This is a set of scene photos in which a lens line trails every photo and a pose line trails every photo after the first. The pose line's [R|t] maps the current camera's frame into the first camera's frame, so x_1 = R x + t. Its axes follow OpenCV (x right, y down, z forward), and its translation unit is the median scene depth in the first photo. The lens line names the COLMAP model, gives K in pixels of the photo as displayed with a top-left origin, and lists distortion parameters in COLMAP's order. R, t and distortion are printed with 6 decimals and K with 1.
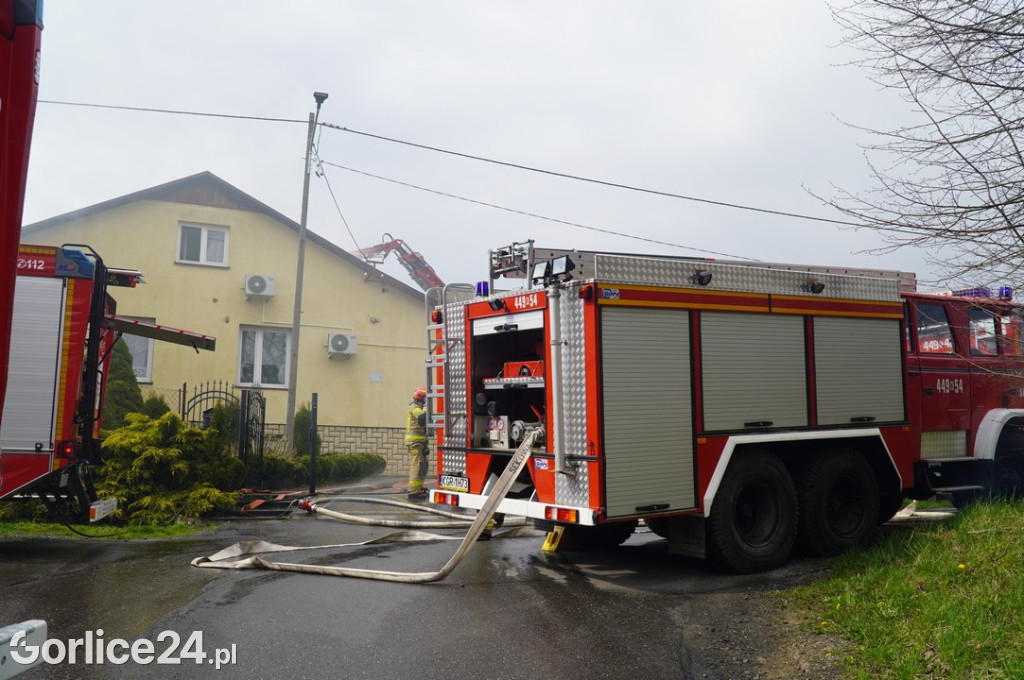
lens RADIAL K [[954.3, 0, 512.7], [0, 954.3, 335.4], [0, 0, 1]] dist [0.034325, 0.000000]
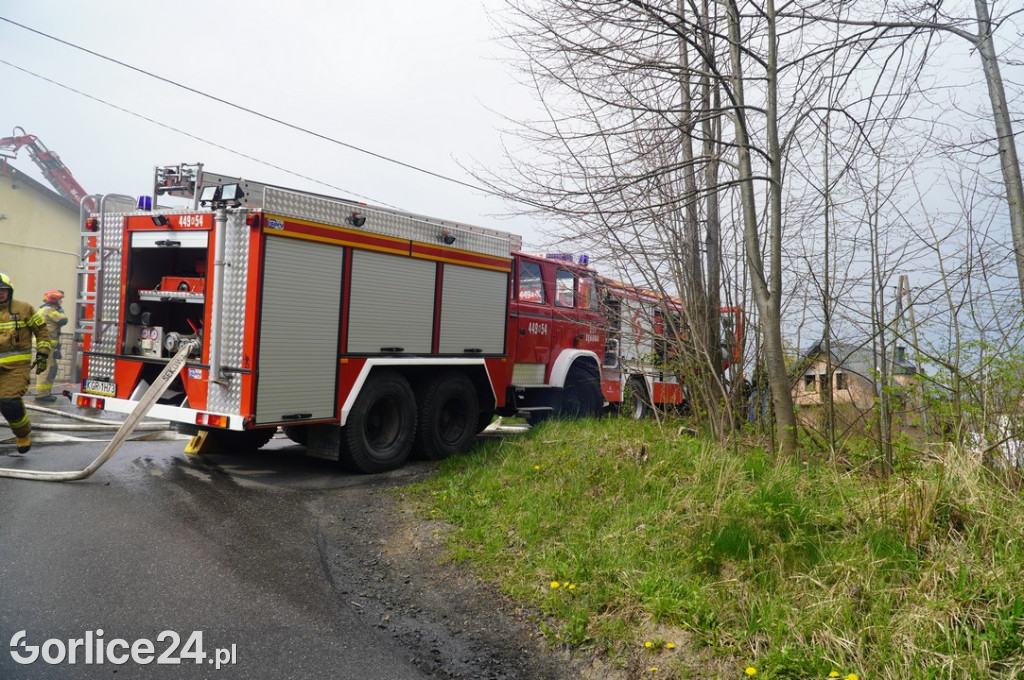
lens RADIAL K [[854.7, 0, 511.1], [0, 854.7, 339.0], [0, 0, 1]] dist [0.033596, -0.029954]
pose [[0.915527, 0.068667, 0.396351, -0.025925], [-0.101998, 0.992749, 0.063611, -0.002198], [-0.389109, -0.098665, 0.915893, -0.021783]]
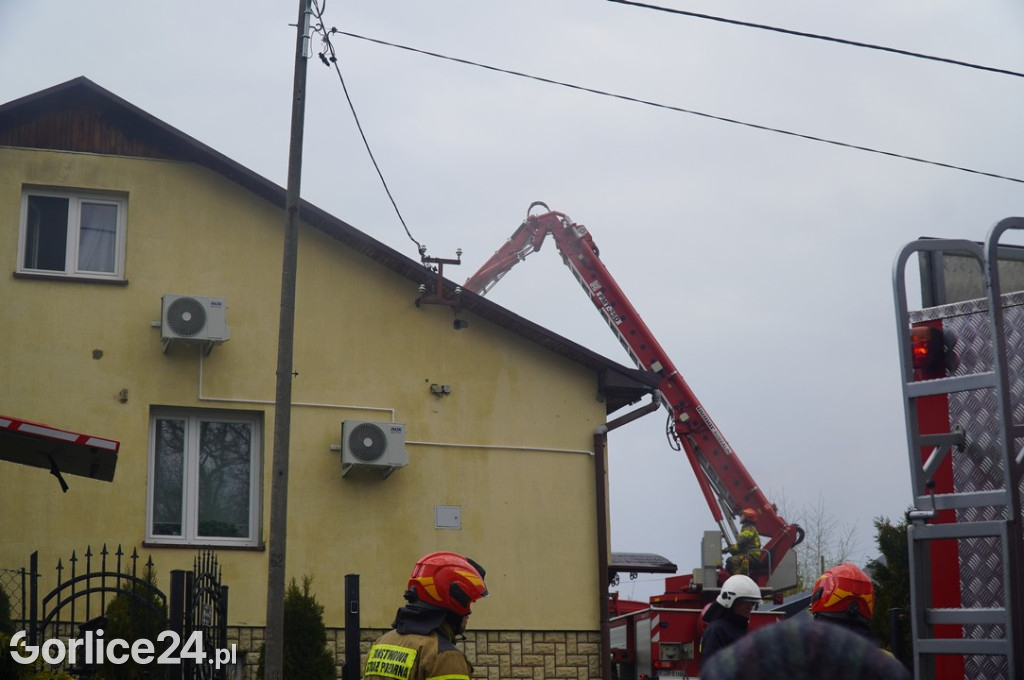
lens RADIAL K [[1709.2, 0, 487.1], [0, 1709.2, 294.2], [0, 0, 1]] dist [-0.166155, 0.000000]
pose [[0.997133, -0.028766, -0.069988, -0.169199], [0.023556, 0.996968, -0.074159, -0.002166], [0.071909, 0.072298, 0.994787, 0.513622]]
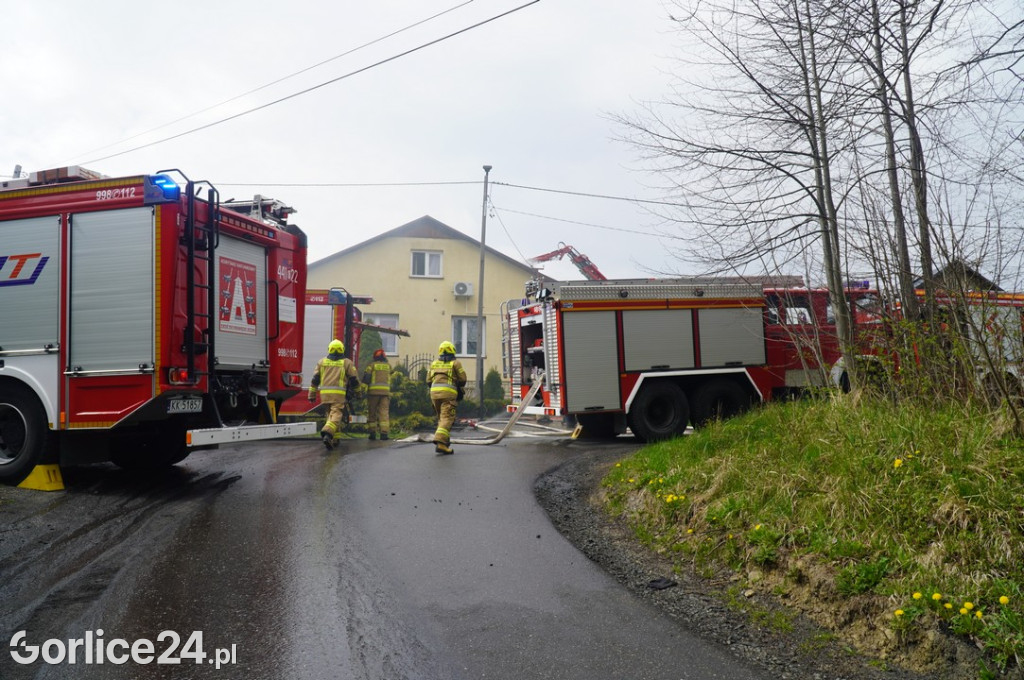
lens RADIAL K [[854.7, 0, 518.7], [0, 854.7, 333.3], [0, 0, 1]] dist [0.033596, -0.029954]
pose [[0.967418, -0.034881, -0.250769, 0.377592], [0.041910, 0.998862, 0.022745, -0.024241], [0.249690, -0.032514, 0.967780, -0.678400]]
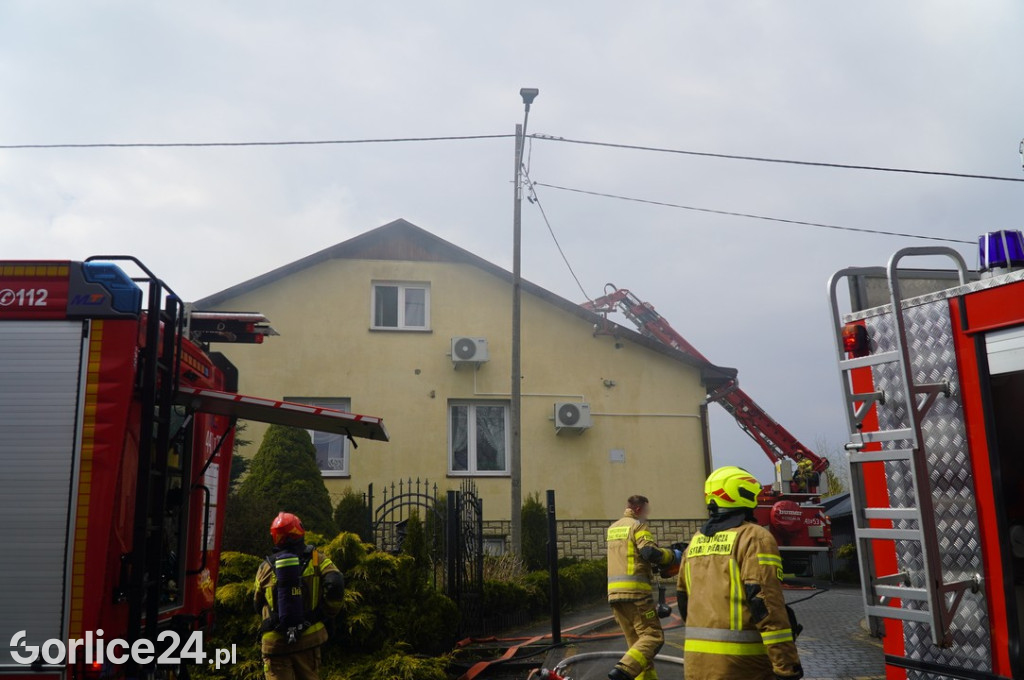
lens RADIAL K [[937.7, 0, 509.2], [0, 937.7, 333.8], [0, 0, 1]] dist [0.038146, 0.000000]
pose [[0.973076, -0.077237, -0.217156, -0.137506], [0.060927, 0.994864, -0.080832, 0.002641], [0.222284, 0.065425, 0.972784, 0.563301]]
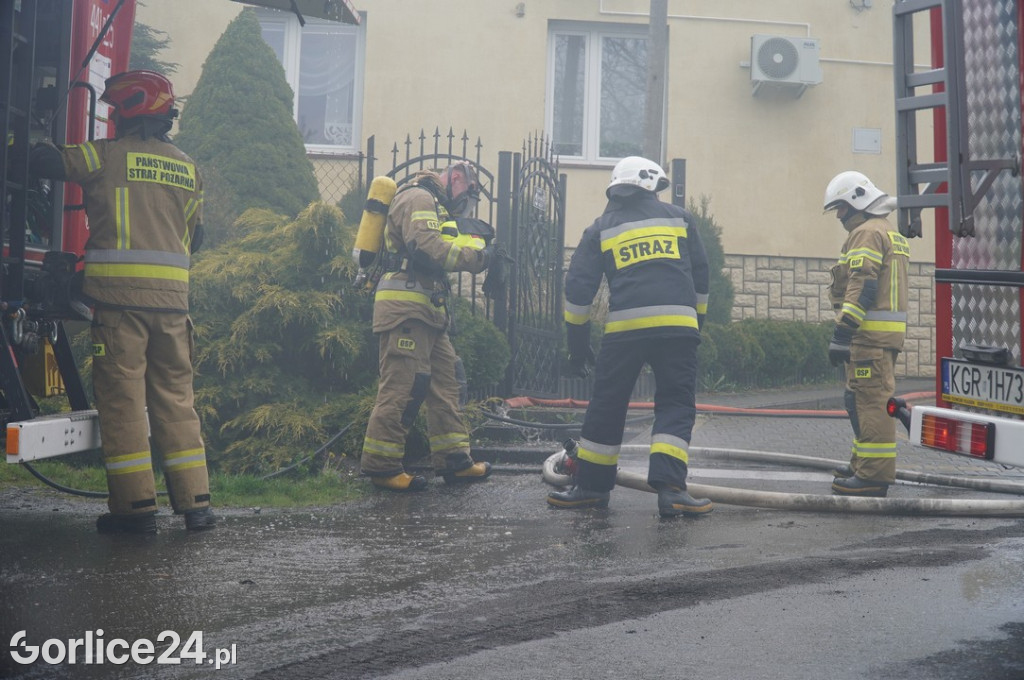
lens RADIAL K [[1999.7, 0, 592.9], [0, 1999.7, 347.4], [0, 0, 1]] dist [-0.246197, 0.000000]
pose [[0.954204, 0.015367, -0.298761, 0.009122], [0.023260, 0.991846, 0.125305, 0.057202], [0.298250, -0.126516, 0.946066, 0.346283]]
